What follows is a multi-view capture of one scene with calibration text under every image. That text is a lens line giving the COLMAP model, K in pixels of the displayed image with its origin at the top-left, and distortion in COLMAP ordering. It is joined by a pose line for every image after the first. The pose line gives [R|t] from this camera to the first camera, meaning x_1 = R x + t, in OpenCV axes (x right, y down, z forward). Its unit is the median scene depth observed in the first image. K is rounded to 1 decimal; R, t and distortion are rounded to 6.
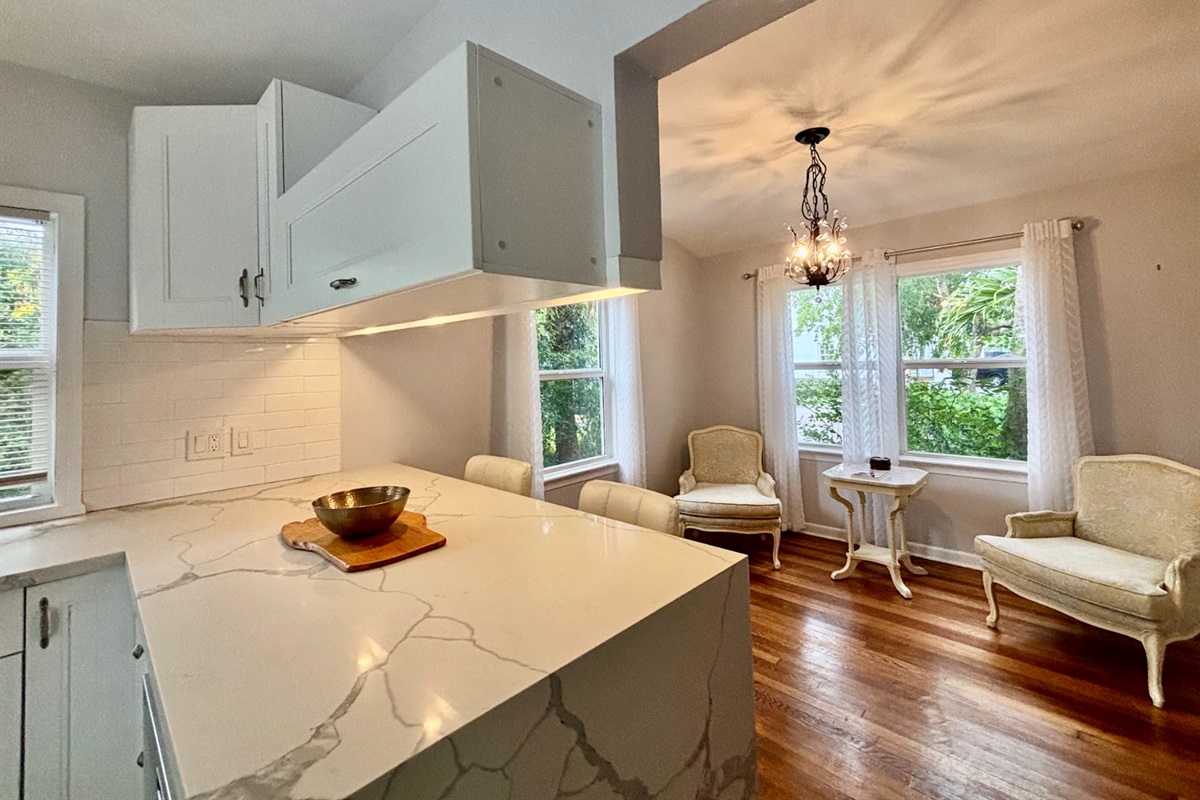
lens RADIAL K [[499.6, 0, 599.8], [0, 499.6, 350.9], [0, 0, 1]] dist [0.001695, 0.000181]
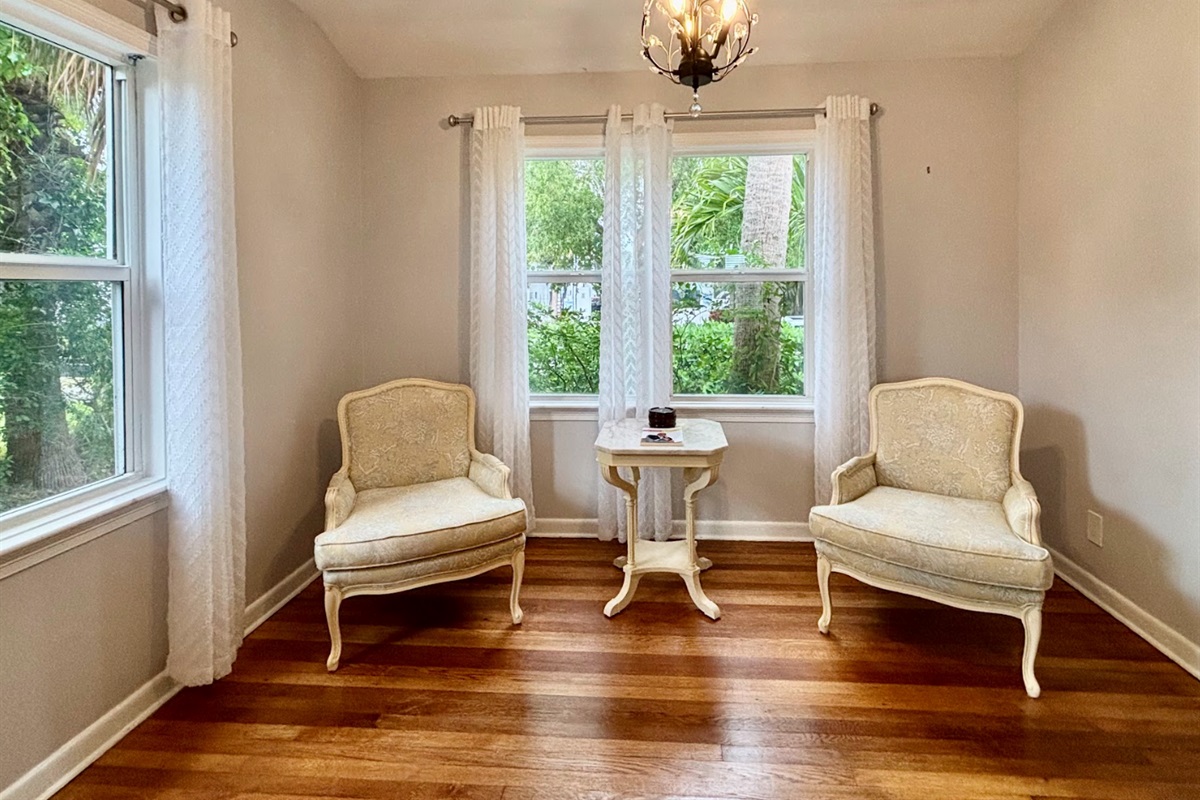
lens RADIAL K [[557.1, 0, 602.7], [0, 557.1, 301.6], [0, 0, 1]] dist [0.002151, 0.000013]
pose [[0.765602, 0.015755, 0.643121, 0.015182], [-0.029443, 0.999511, 0.010565, 0.060214], [-0.642640, -0.027024, 0.765691, 0.462648]]
